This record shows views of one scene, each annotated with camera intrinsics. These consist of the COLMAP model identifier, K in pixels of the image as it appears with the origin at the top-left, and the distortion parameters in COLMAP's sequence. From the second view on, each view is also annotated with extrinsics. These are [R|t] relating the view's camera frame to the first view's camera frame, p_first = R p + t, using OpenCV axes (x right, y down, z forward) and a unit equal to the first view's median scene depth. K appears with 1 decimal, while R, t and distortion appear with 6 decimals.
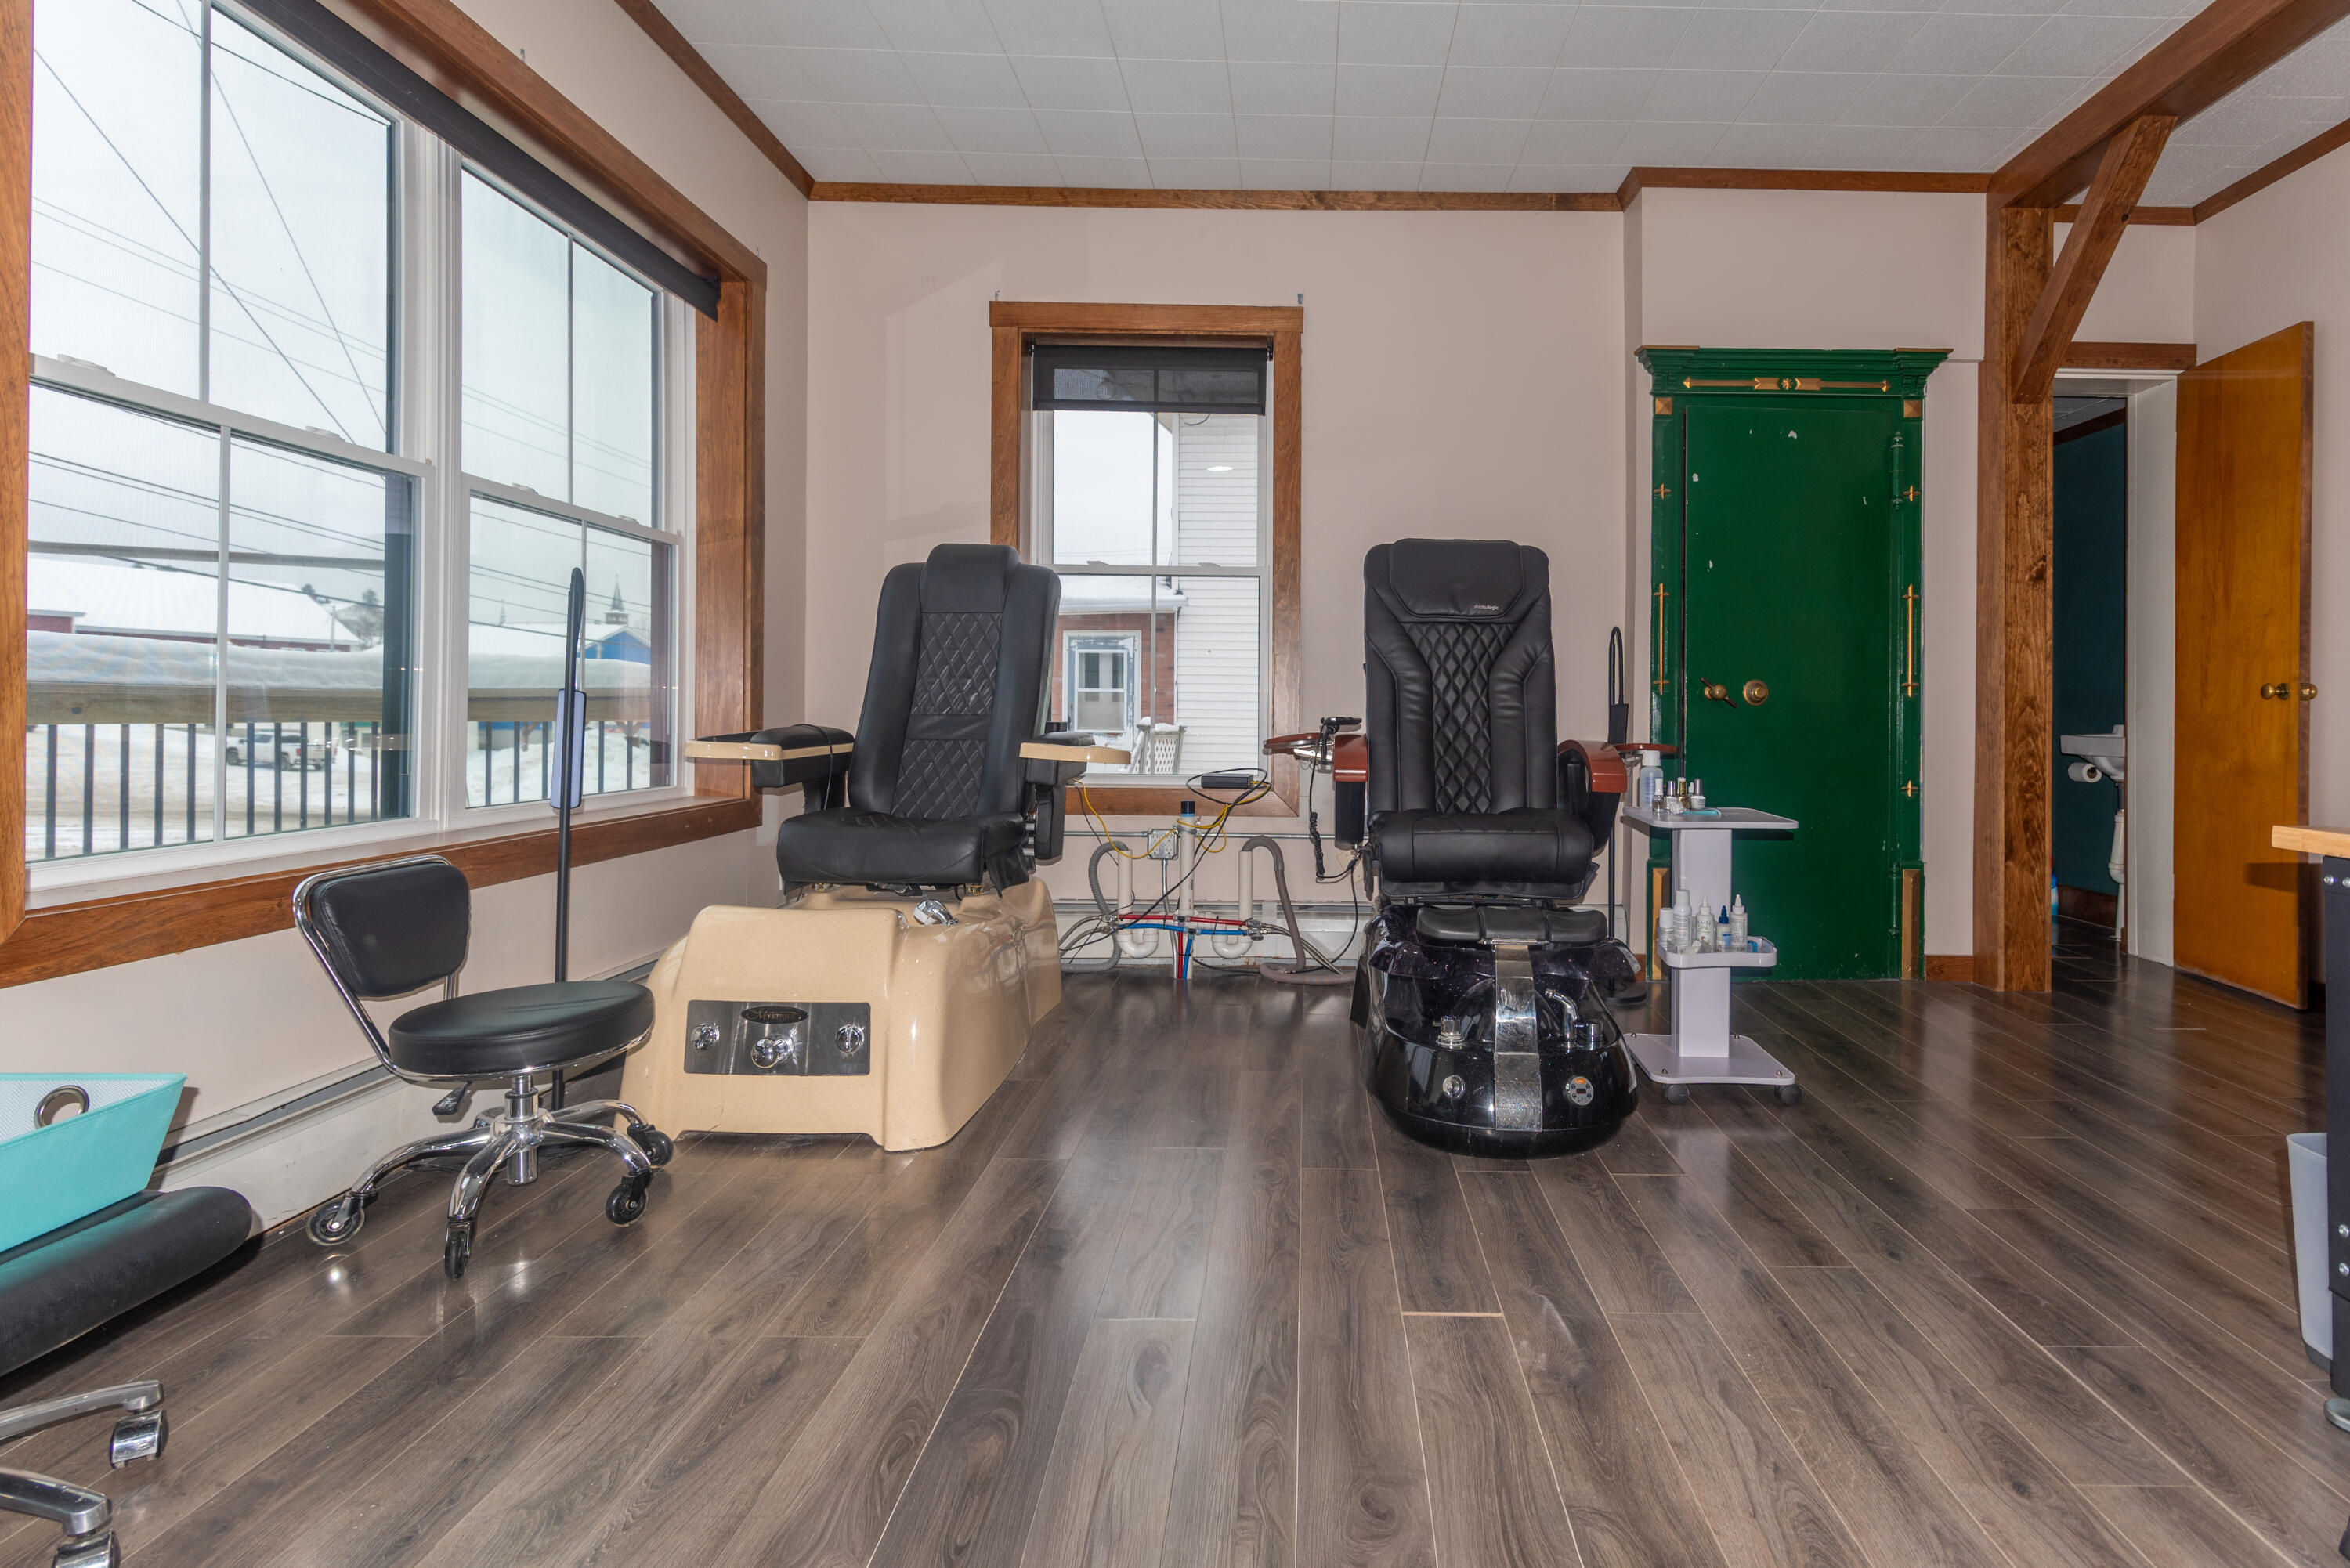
lens RADIAL K [[1211.4, 0, 1173.4], [0, 1211.4, 704.6], [0, 0, 1]] dist [0.004202, 0.000182]
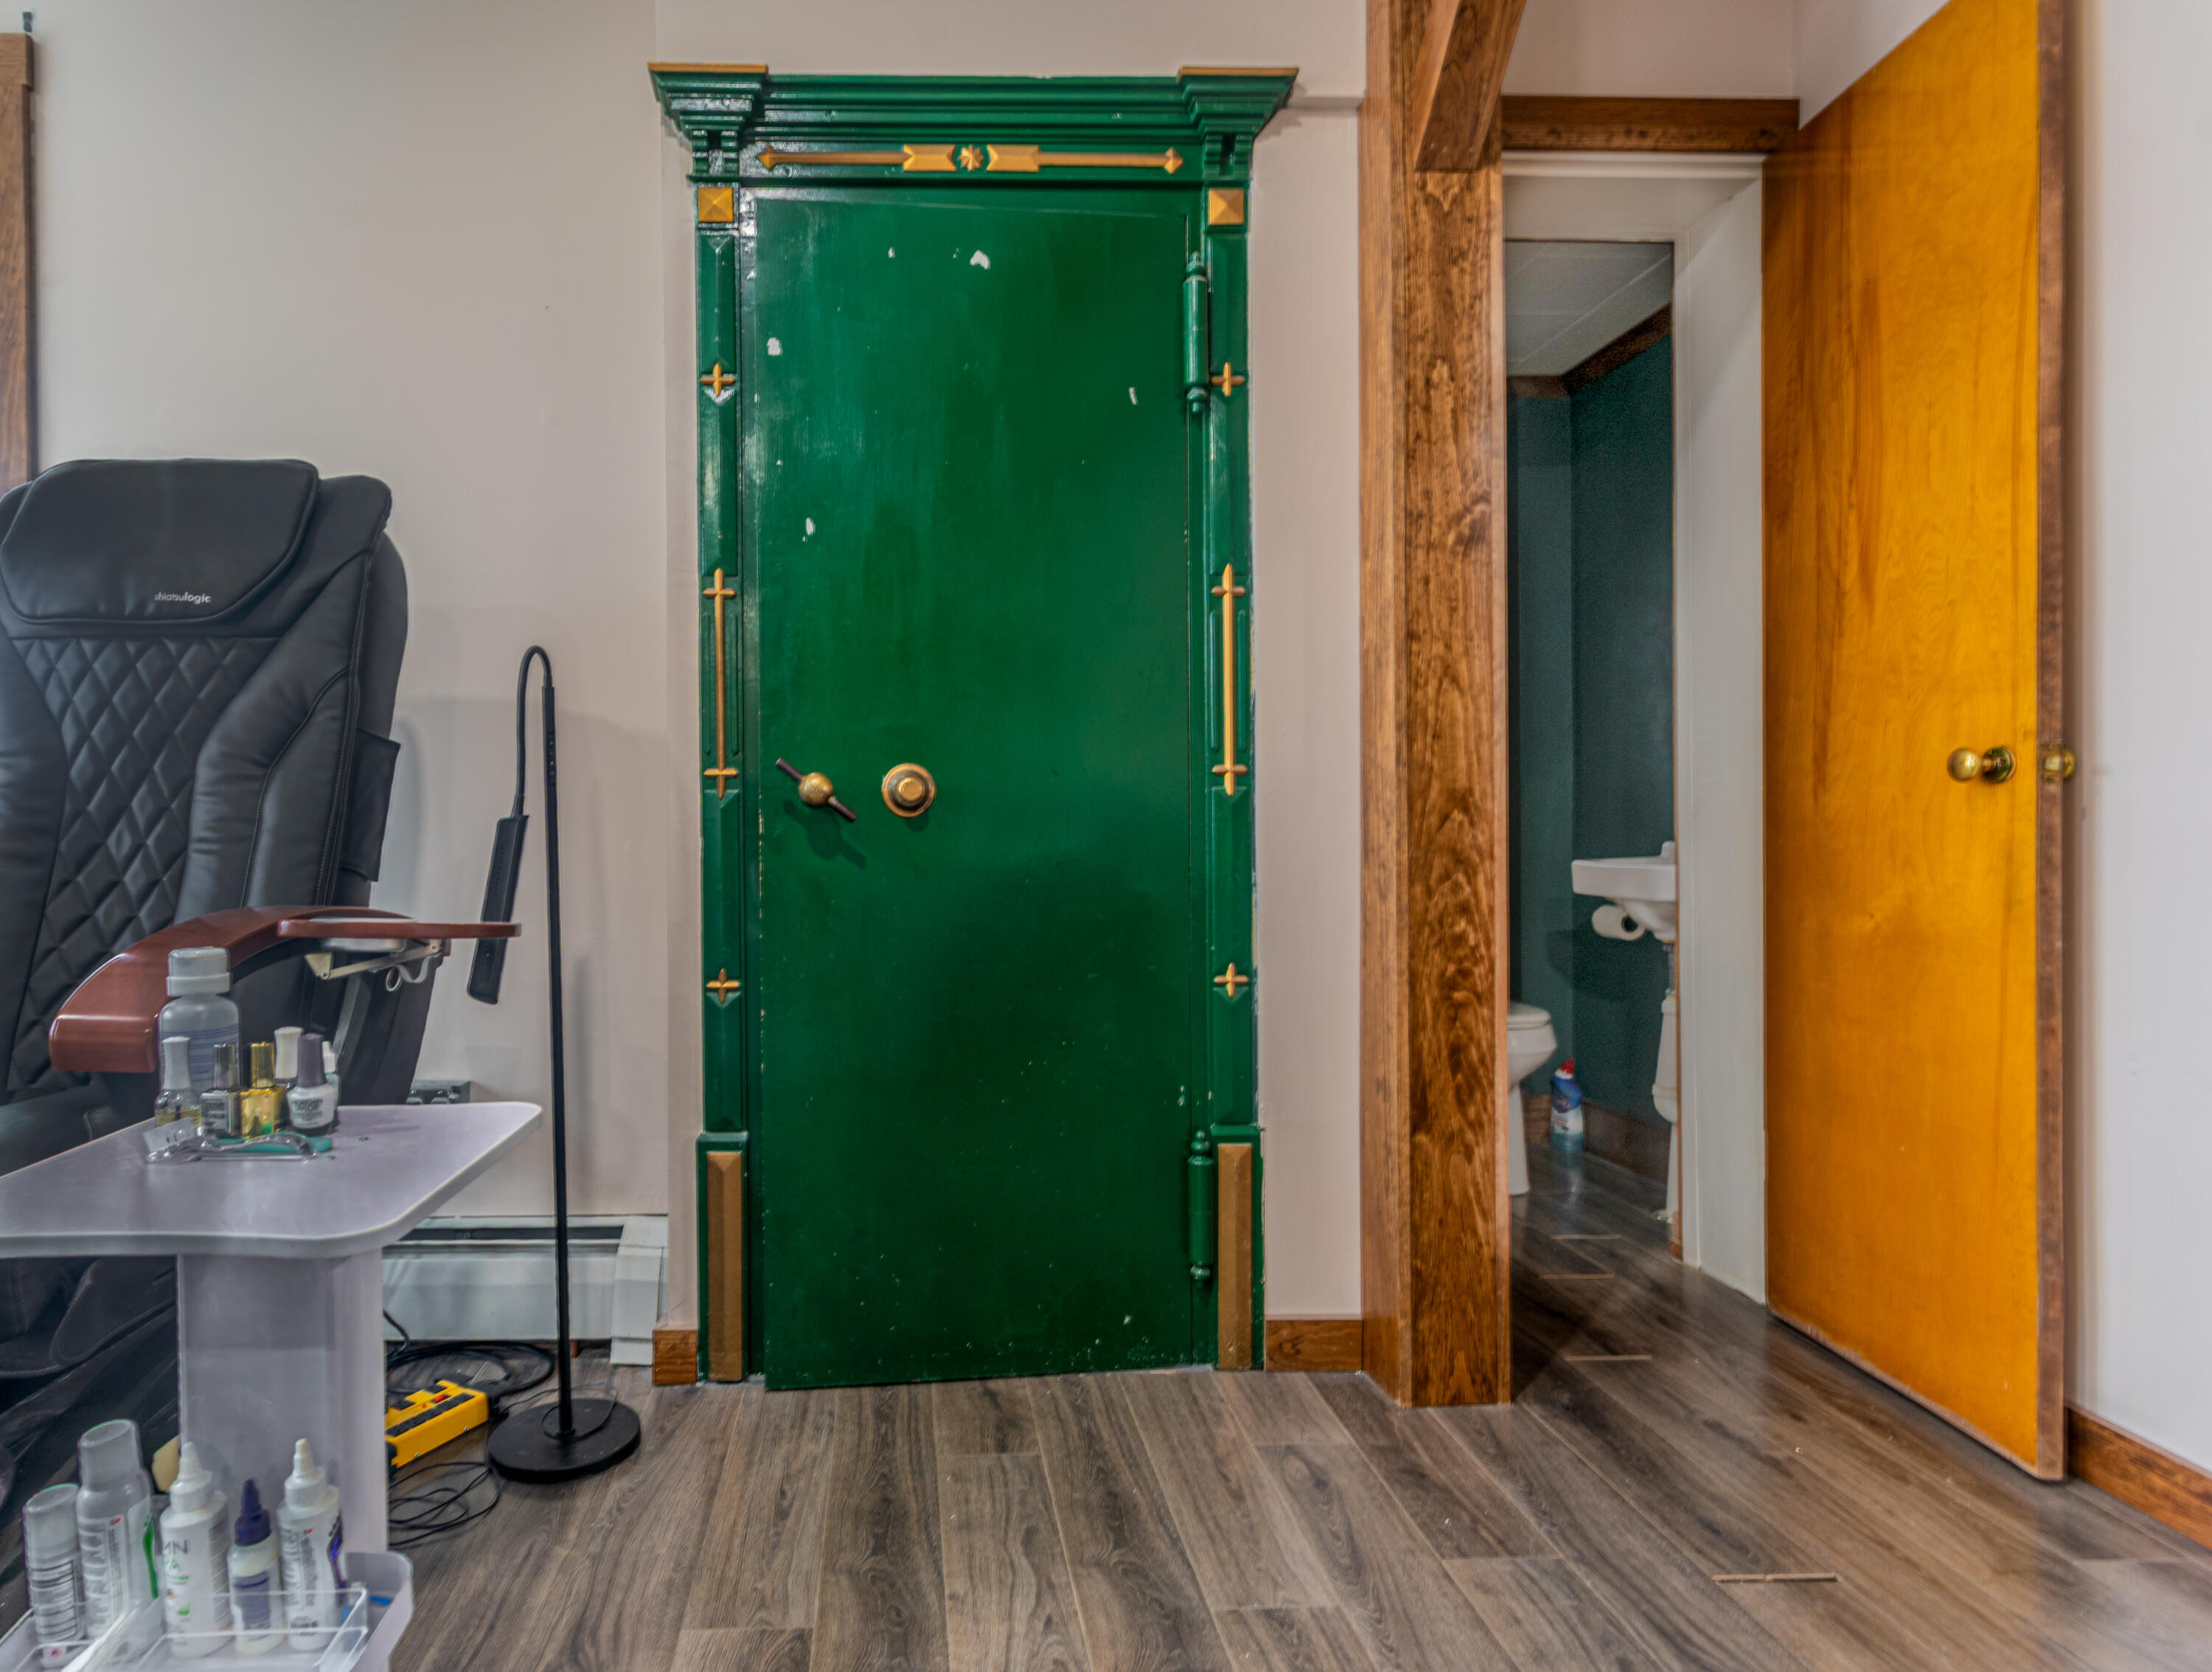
lens RADIAL K [[831.0, 0, 1106.0], [0, 831.0, 836.0], [0, 0, 1]] dist [0.001445, 0.000225]
pose [[0.999867, -0.015181, 0.005903, 0.563903], [0.015144, 0.999866, 0.006210, 0.008164], [-0.005997, -0.006120, 0.999963, 0.673996]]
